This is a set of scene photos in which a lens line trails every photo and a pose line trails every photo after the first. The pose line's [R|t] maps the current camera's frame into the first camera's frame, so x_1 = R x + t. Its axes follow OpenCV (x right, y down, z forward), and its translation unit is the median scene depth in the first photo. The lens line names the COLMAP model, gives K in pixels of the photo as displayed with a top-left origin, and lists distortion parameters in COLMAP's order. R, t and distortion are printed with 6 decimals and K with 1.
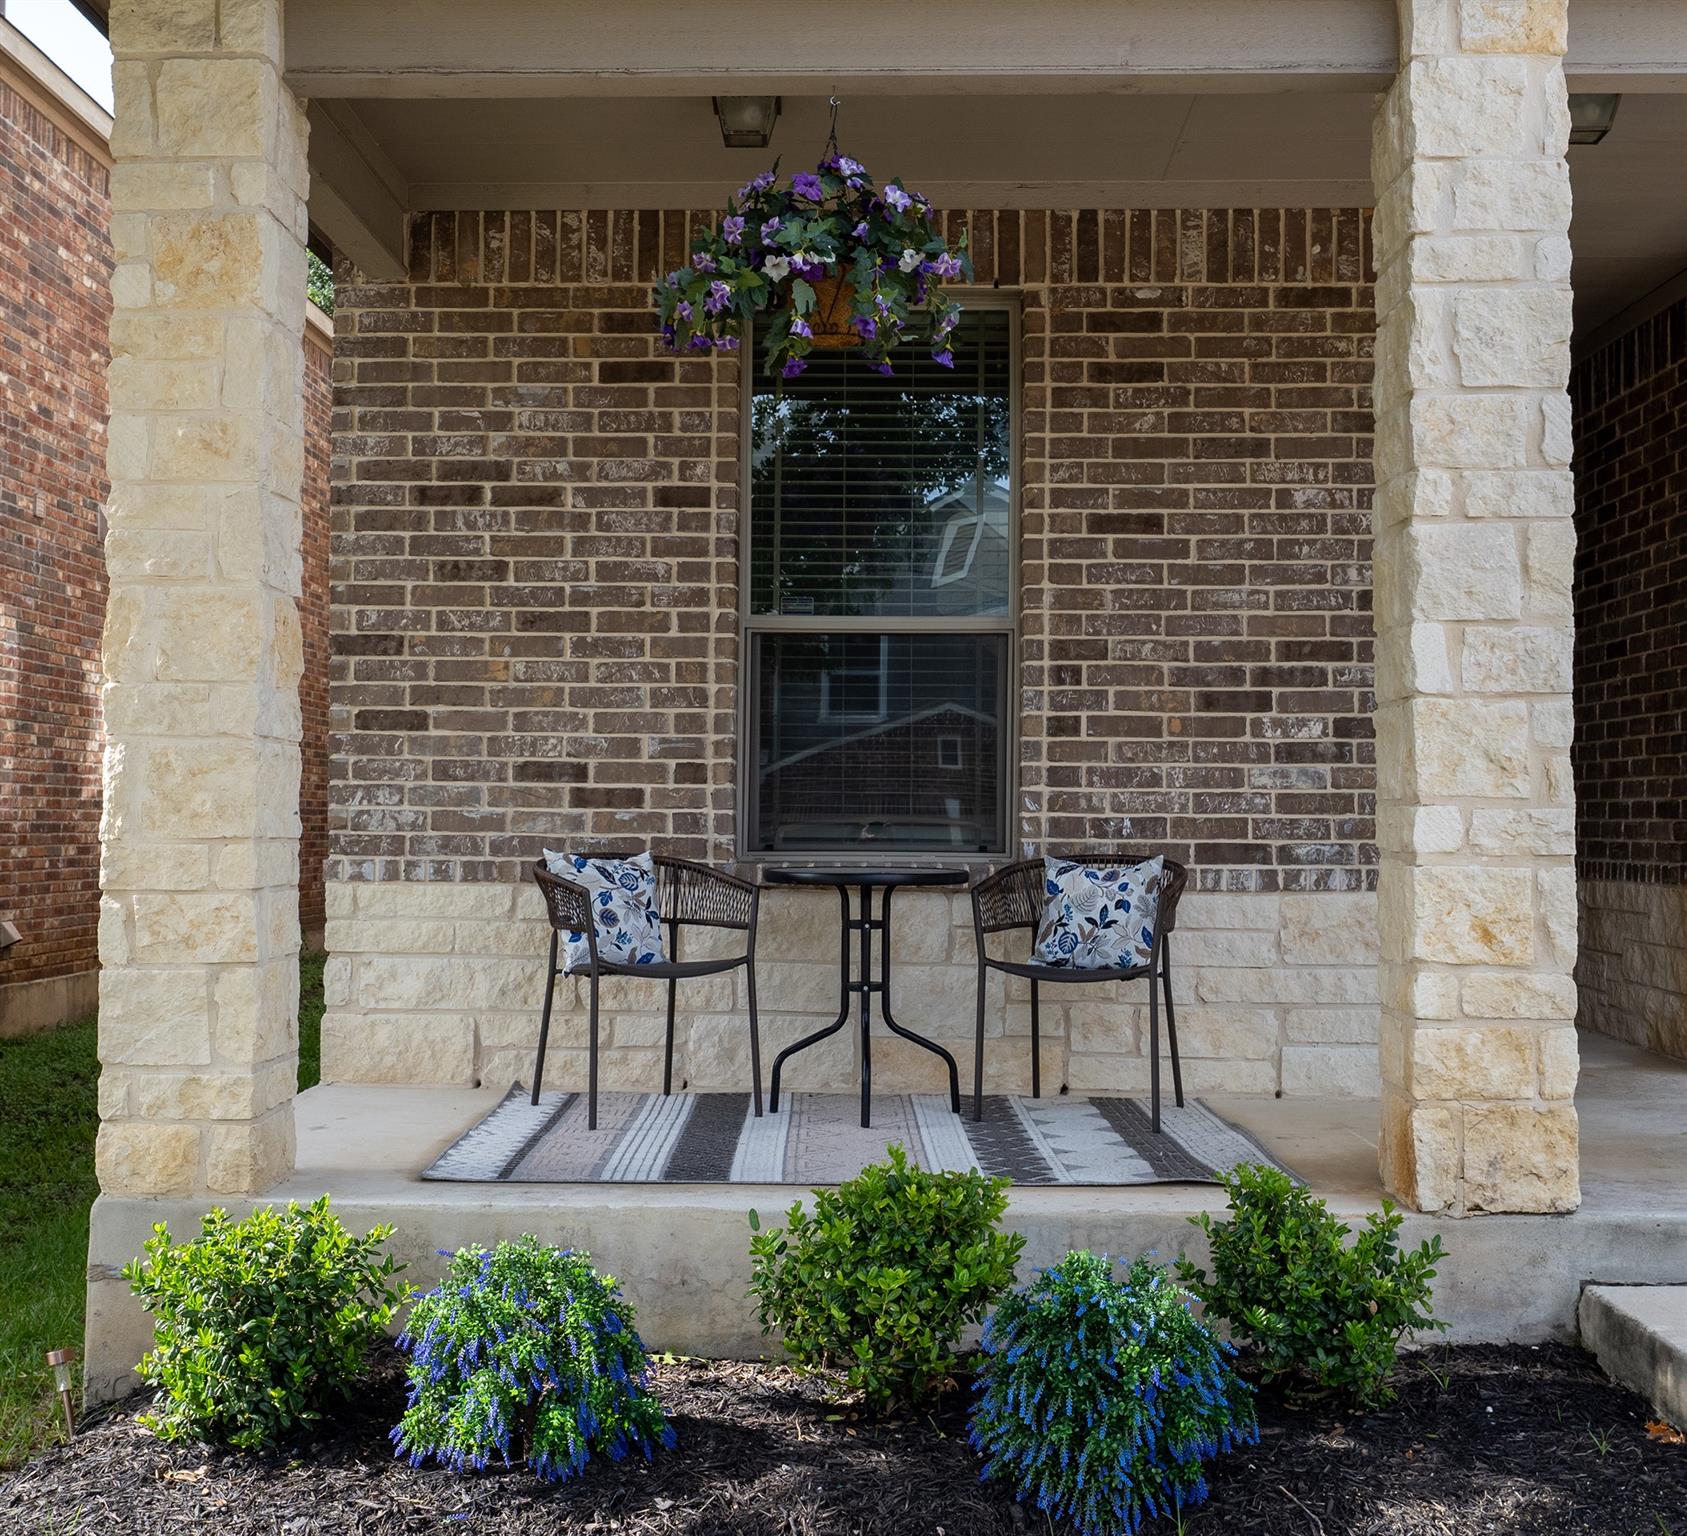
lens RADIAL K [[2072.5, 0, 791.9], [0, 2072.5, 768.5], [0, 0, 1]] dist [-0.007757, -0.005573]
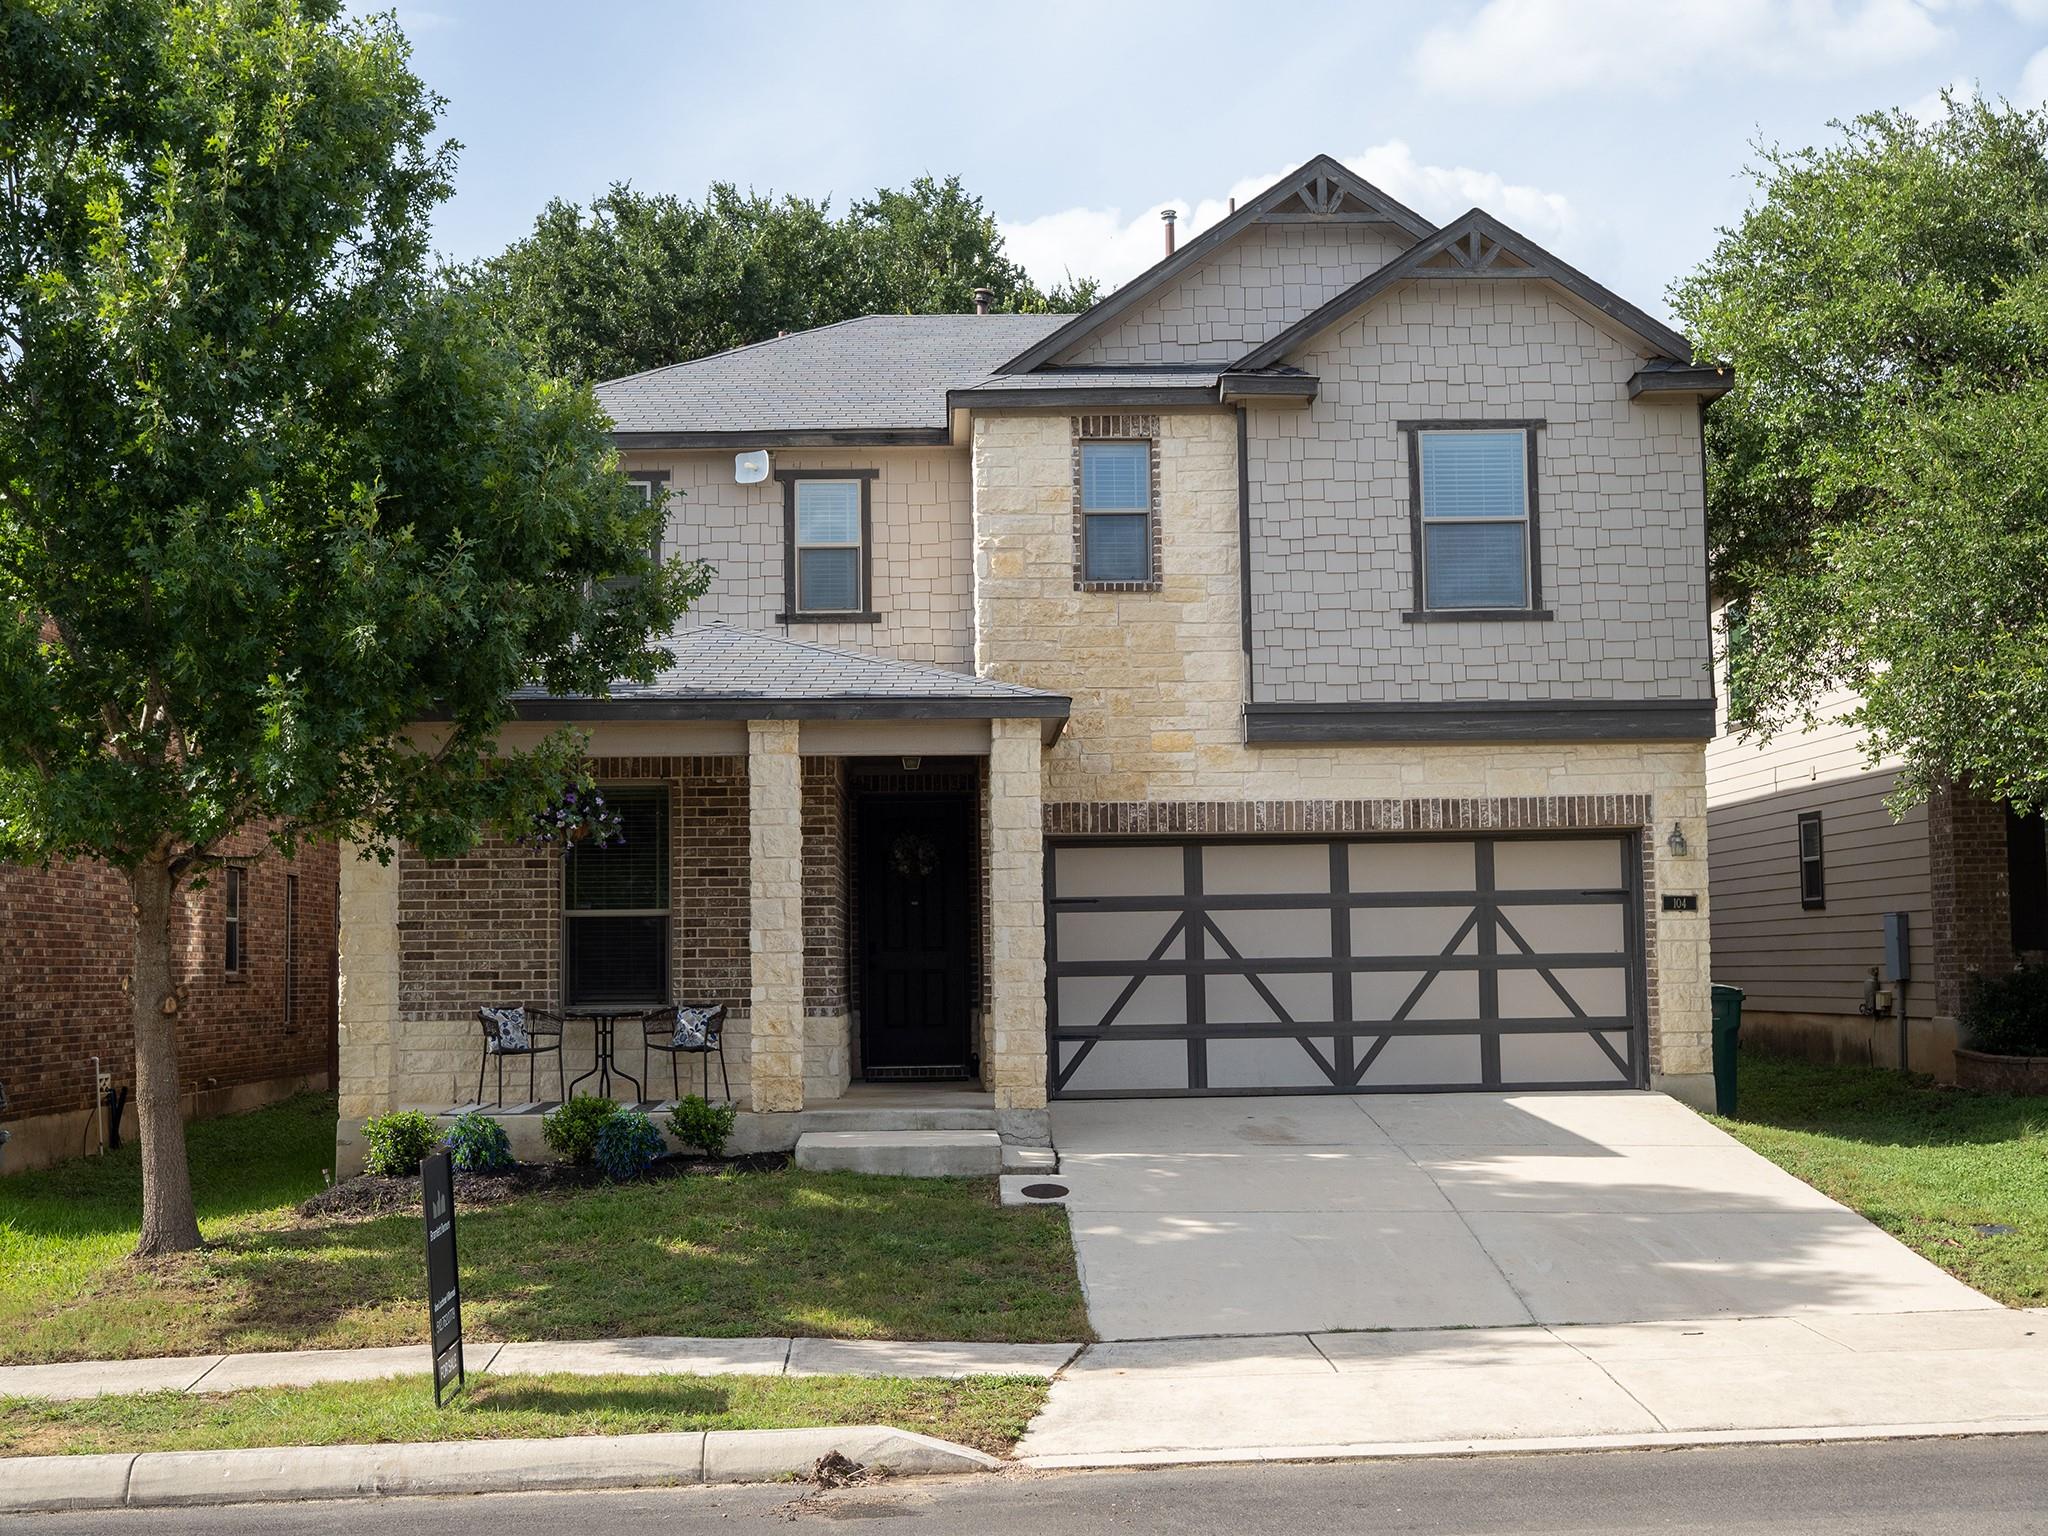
lens RADIAL K [[2778.1, 0, 998.1], [0, 2778.1, 746.4], [0, 0, 1]] dist [-0.000087, 0.013206]
pose [[0.997899, -0.014538, 0.063144, 0.295083], [0.017939, 0.998399, -0.053637, -0.083592], [-0.062263, 0.054657, 0.996562, -2.394186]]
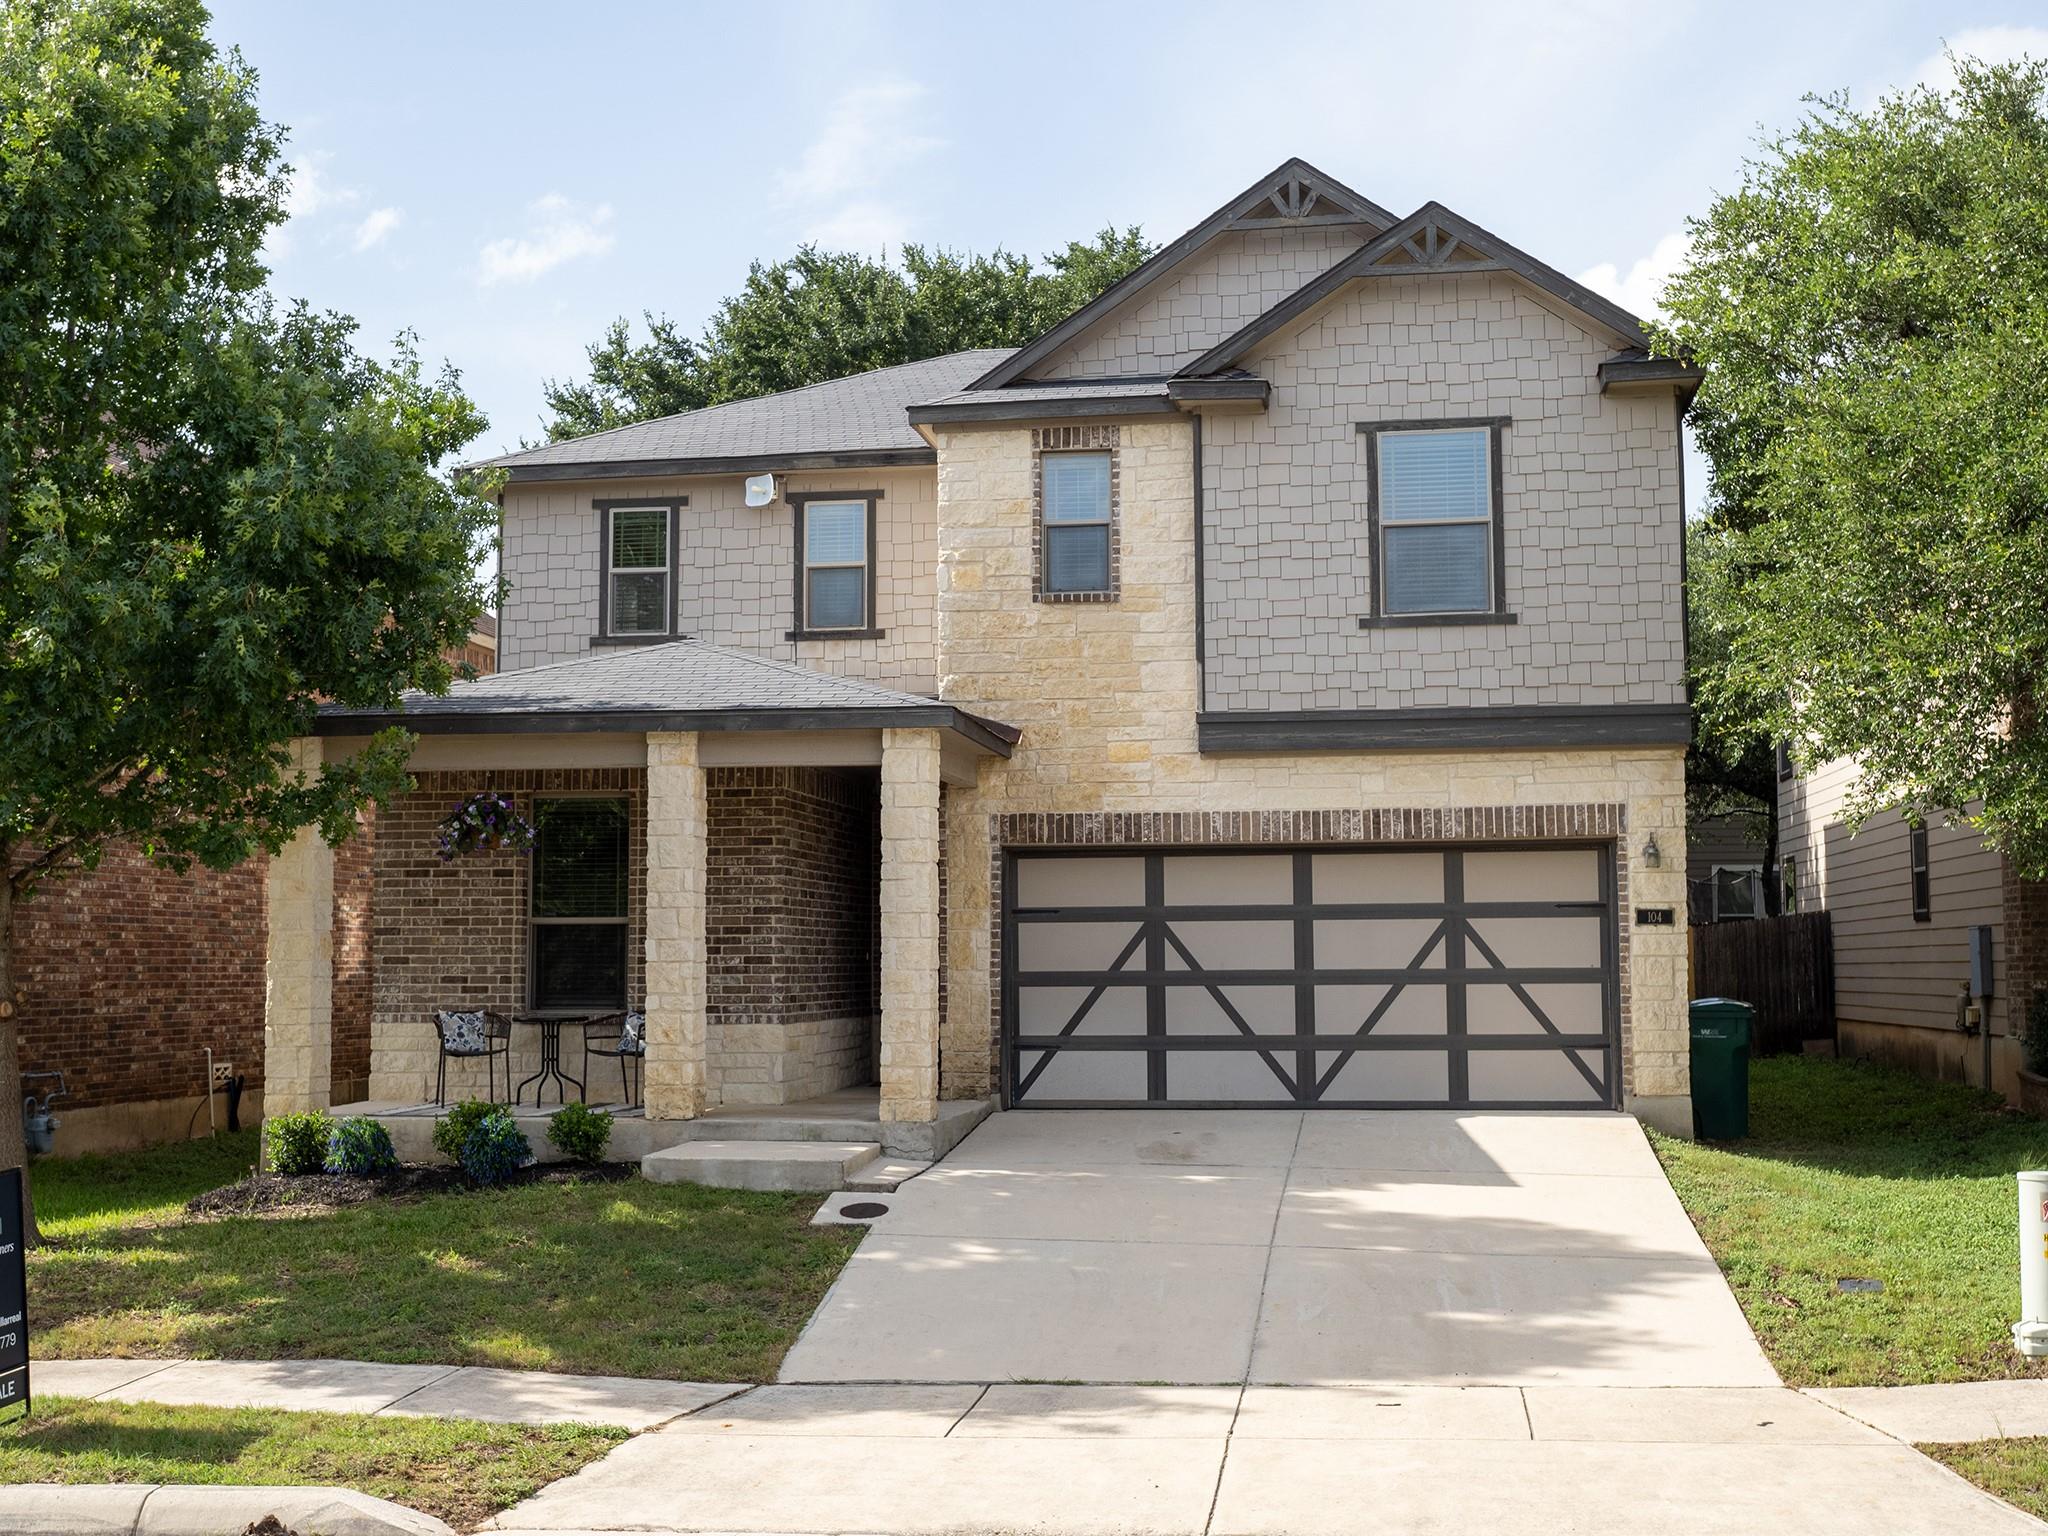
lens RADIAL K [[2419.2, 0, 995.4], [0, 2419.2, 764.0], [0, 0, 1]] dist [-0.002798, -0.002890]
pose [[0.992248, -0.020271, -0.122608, 0.940260], [0.013261, 0.998245, -0.057720, -0.084947], [0.123562, 0.055647, 0.990775, -1.949610]]
